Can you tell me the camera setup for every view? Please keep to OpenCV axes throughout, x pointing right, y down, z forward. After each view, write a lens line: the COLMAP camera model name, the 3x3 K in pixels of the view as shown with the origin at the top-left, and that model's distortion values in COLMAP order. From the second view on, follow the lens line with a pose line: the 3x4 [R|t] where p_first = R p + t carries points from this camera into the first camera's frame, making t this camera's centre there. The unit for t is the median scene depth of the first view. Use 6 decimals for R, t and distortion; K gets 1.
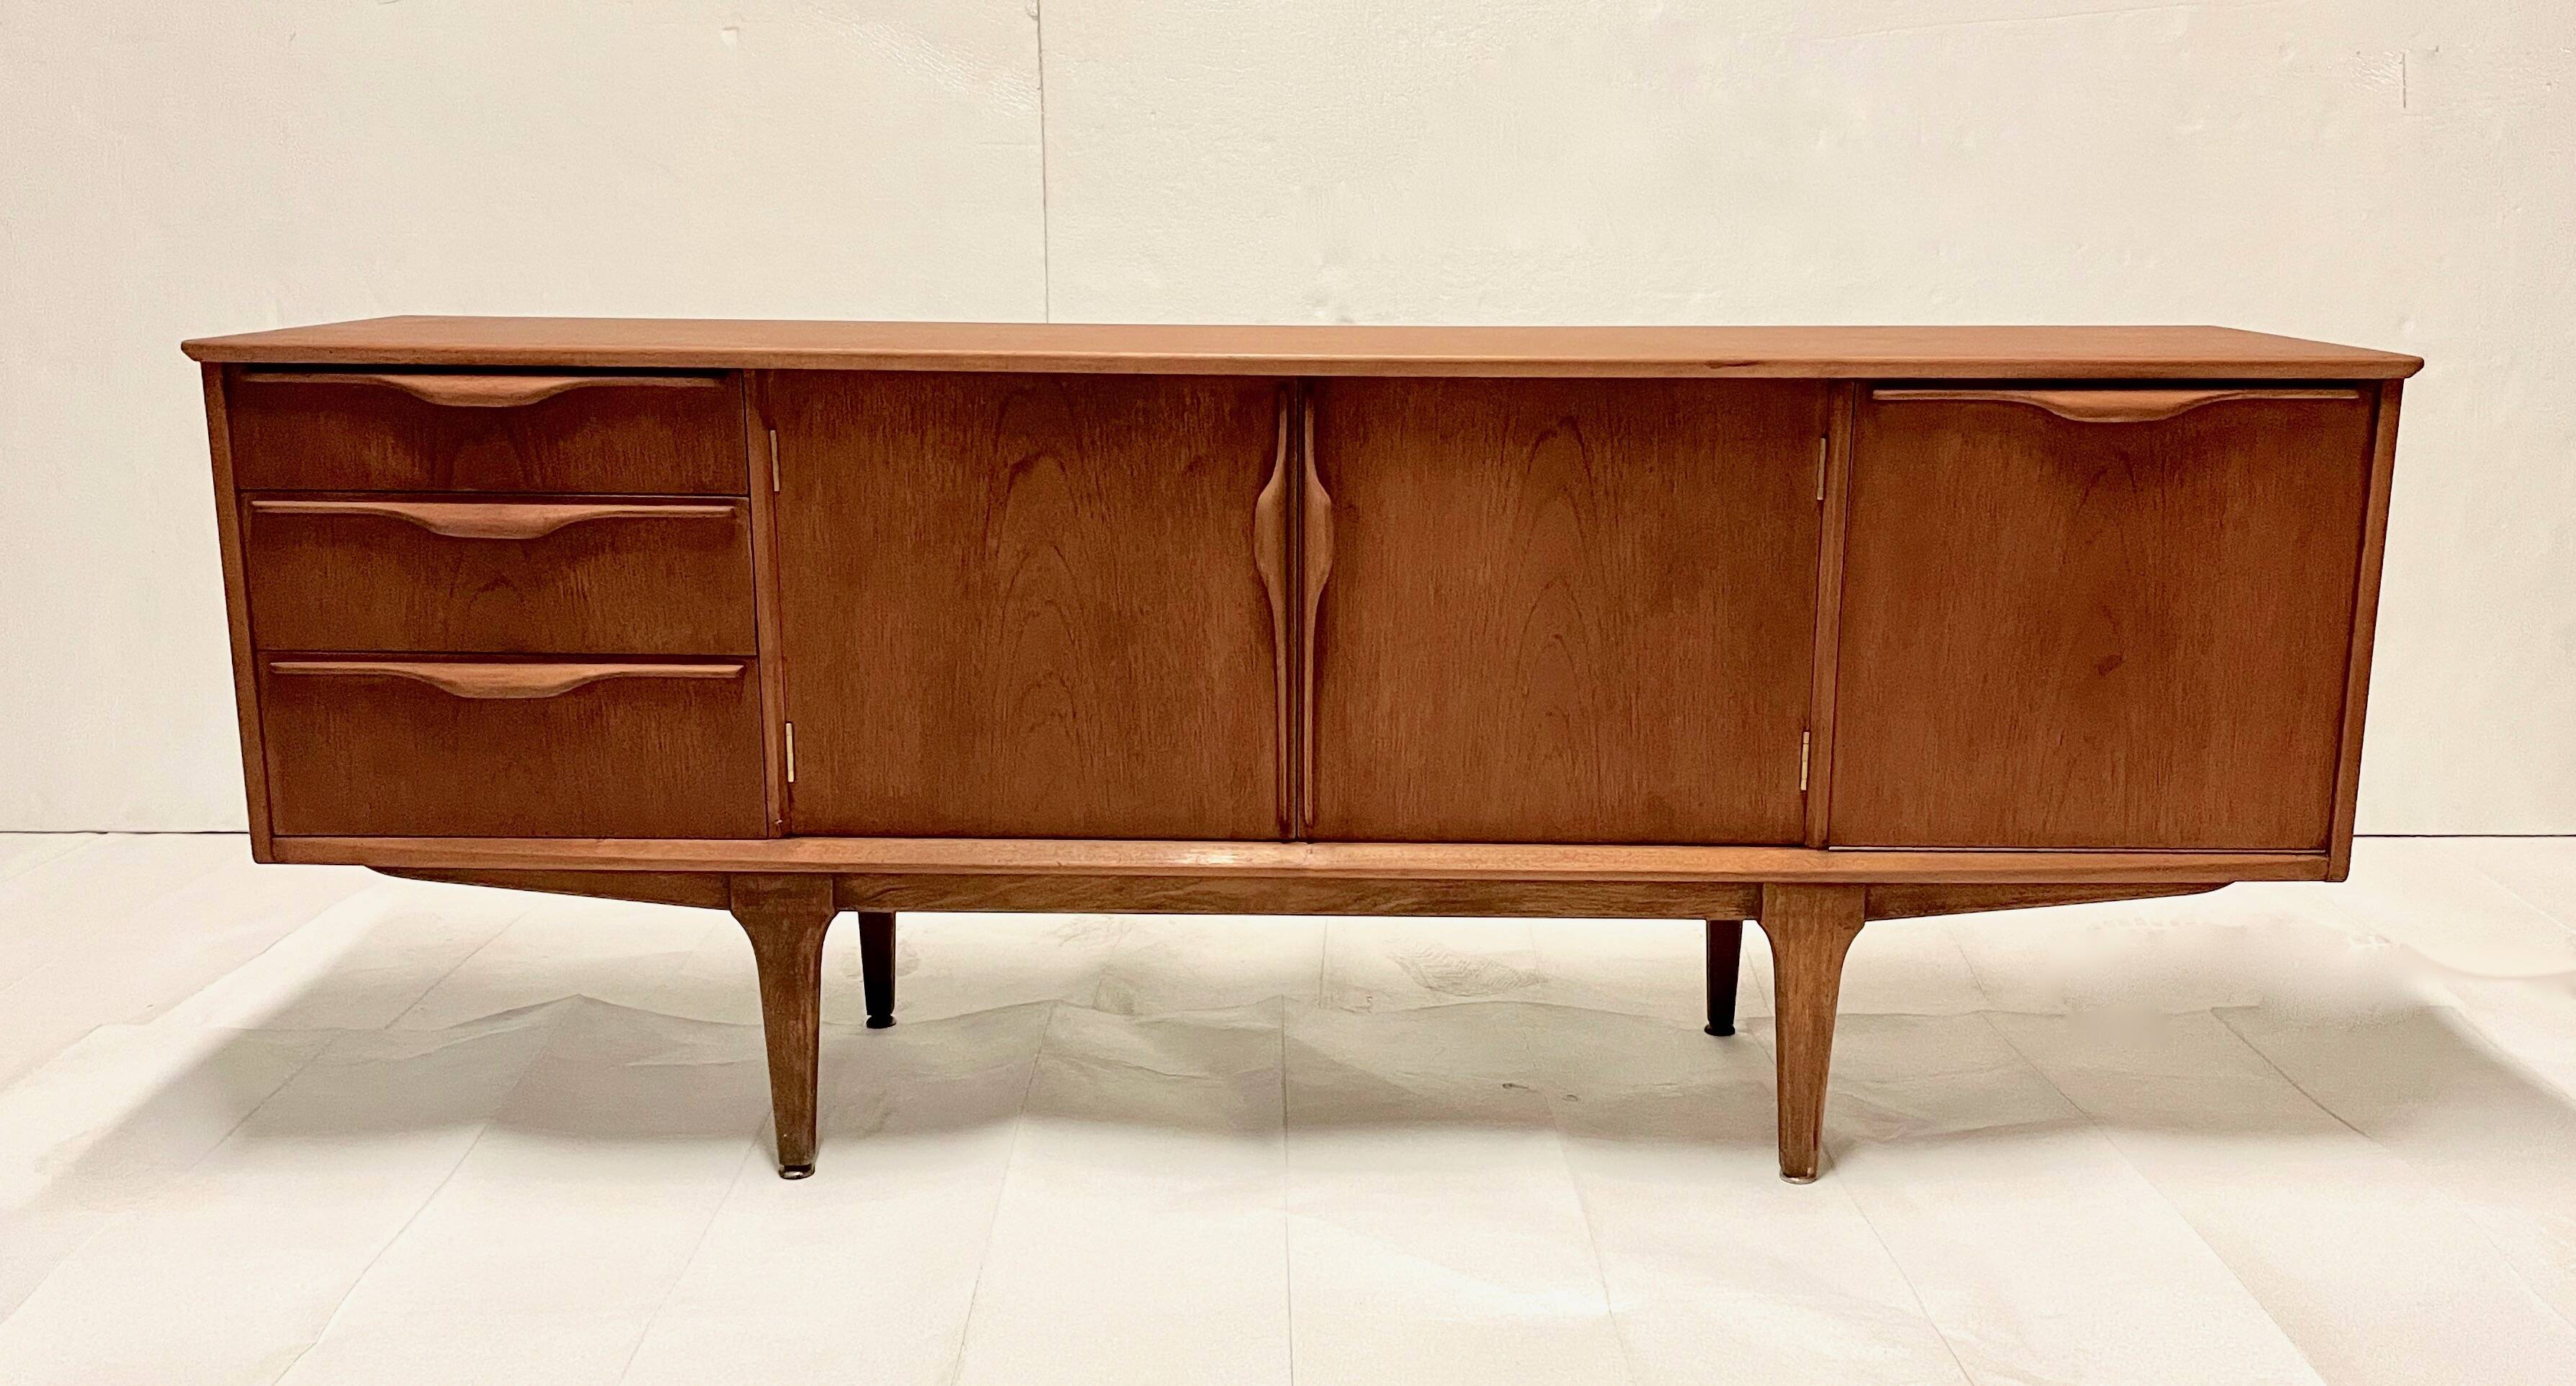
lens RADIAL K [[2334.6, 0, 1297.0], [0, 2334.6, 696.8], [0, 0, 1]] dist [0.066267, -0.039899]
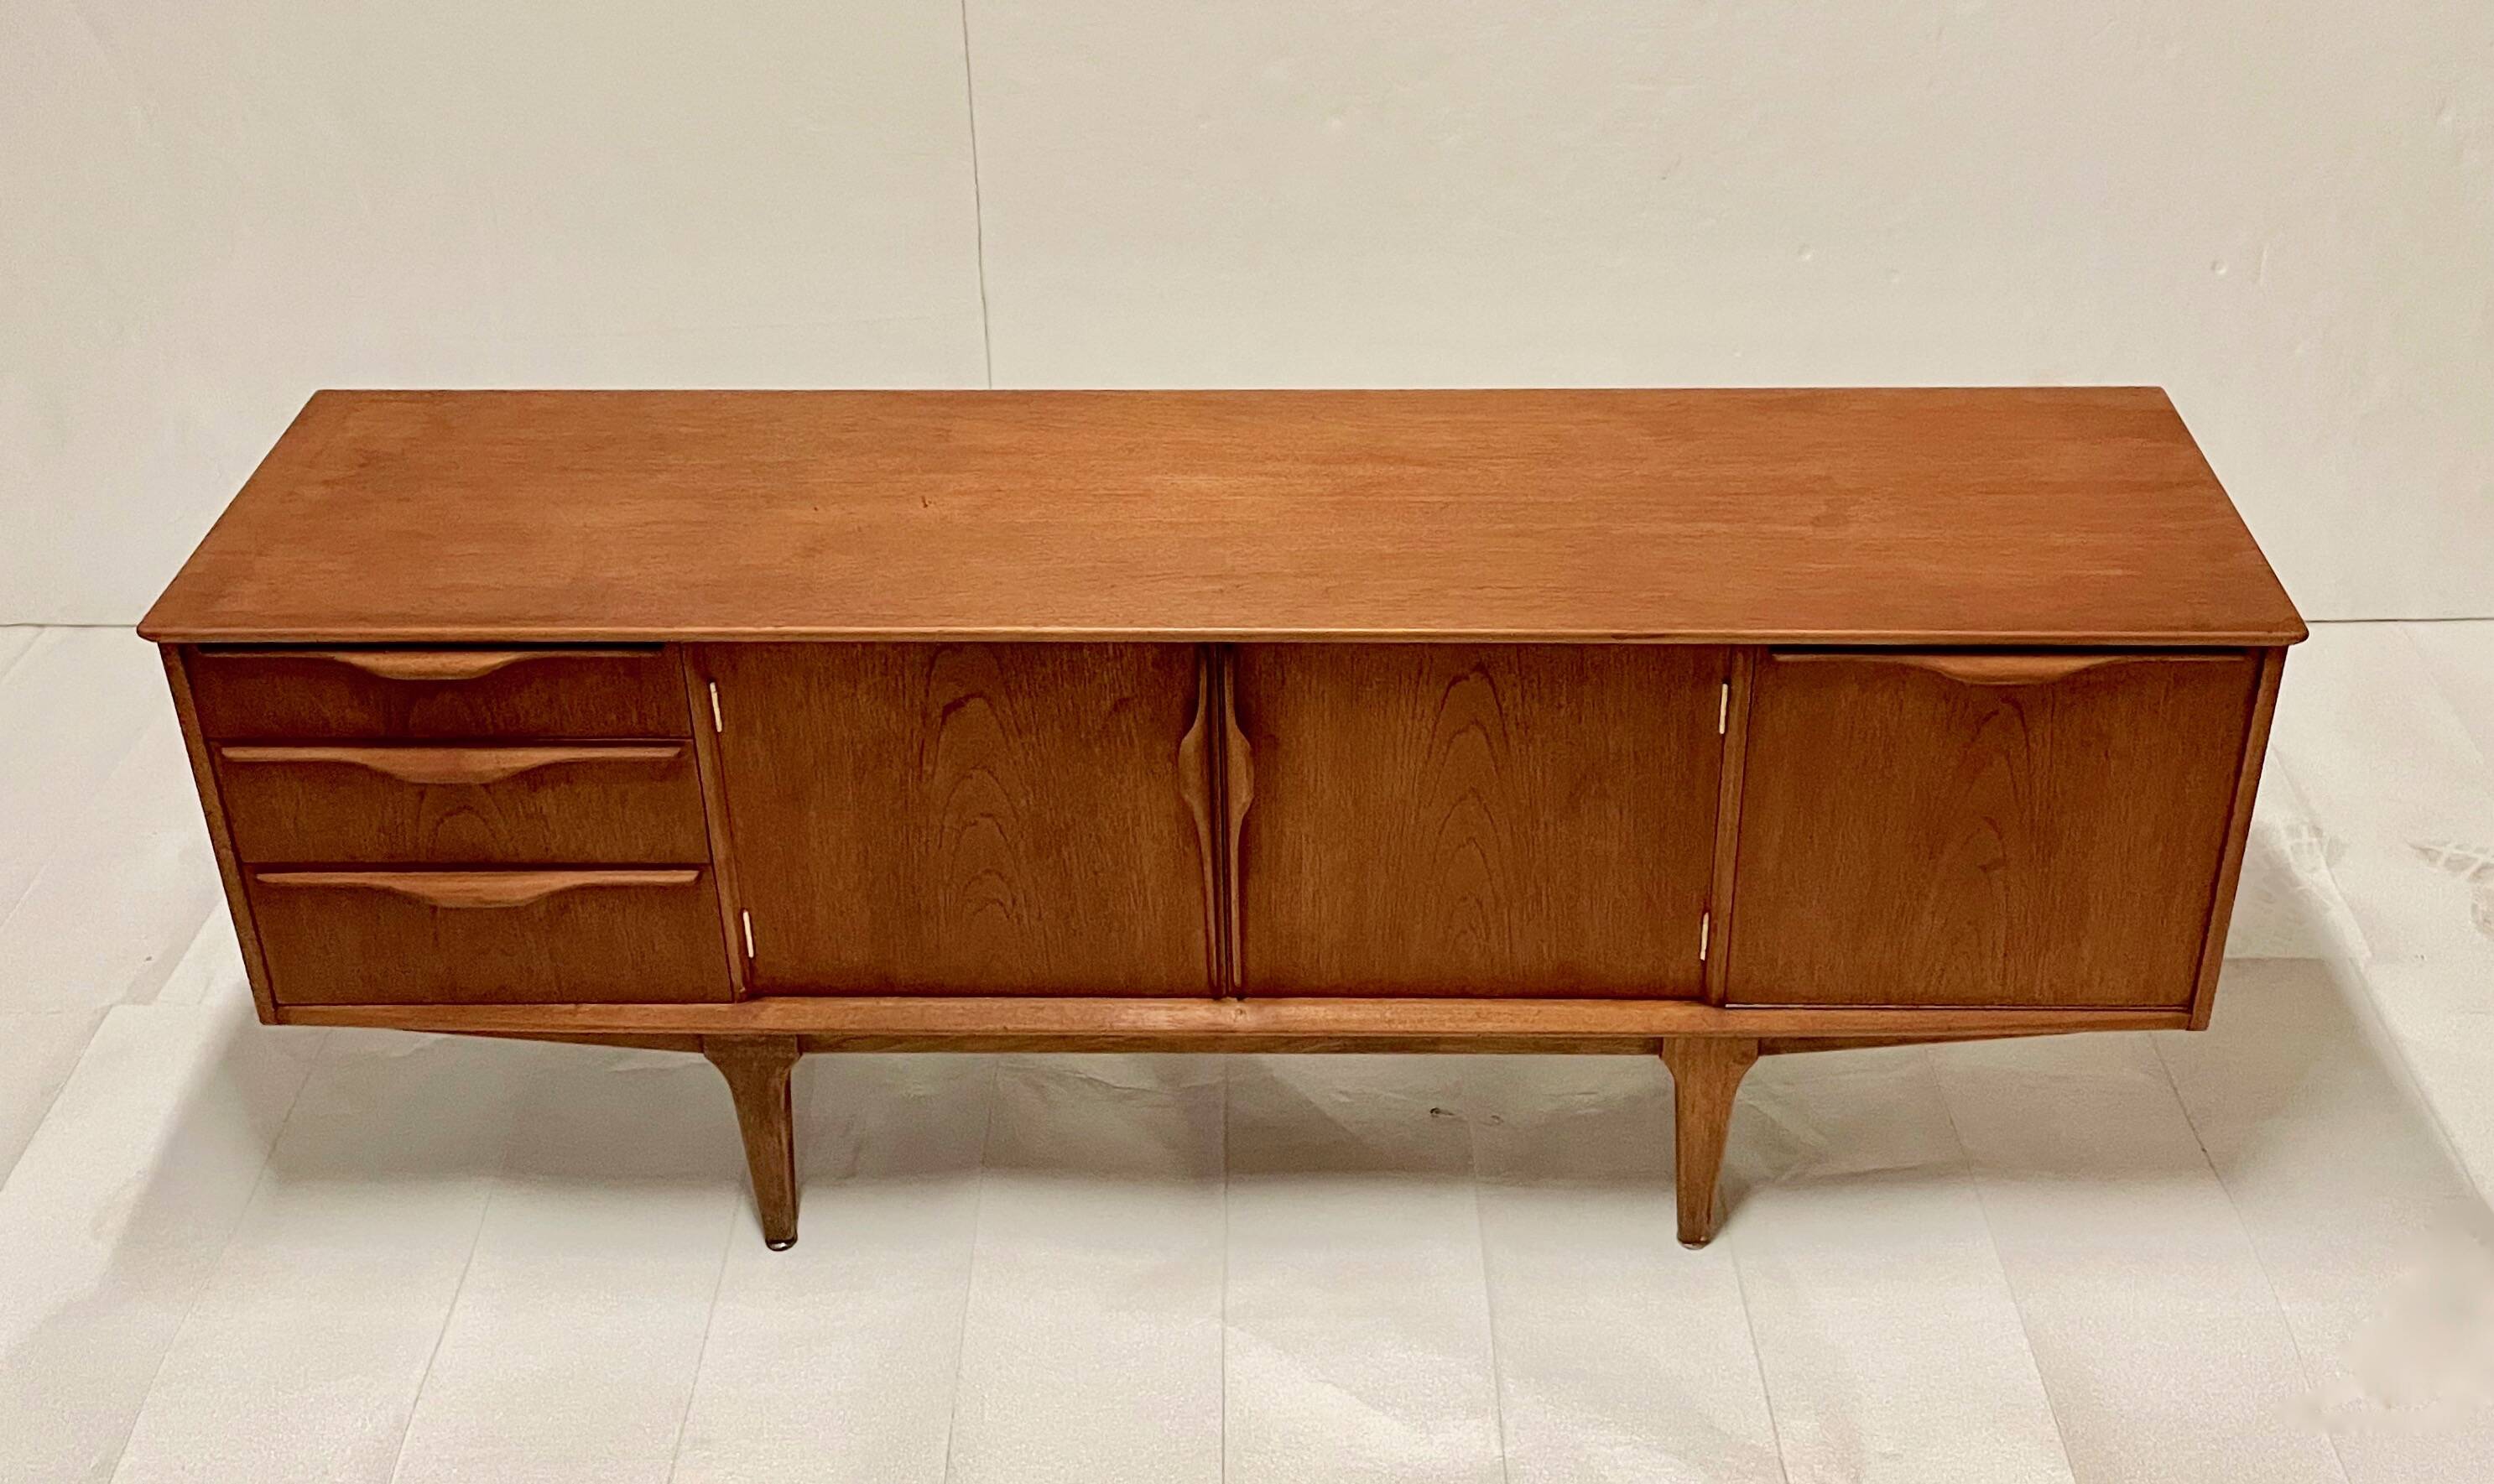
lens RADIAL K [[2781.8, 0, 1266.0], [0, 2781.8, 654.1], [0, 0, 1]] dist [0.064186, 0.000000]
pose [[0.999812, -0.011038, -0.015927, 0.040349], [0.015644, 0.944787, 0.327311, -0.514417], [0.011434, -0.327498, 0.944783, -0.154259]]
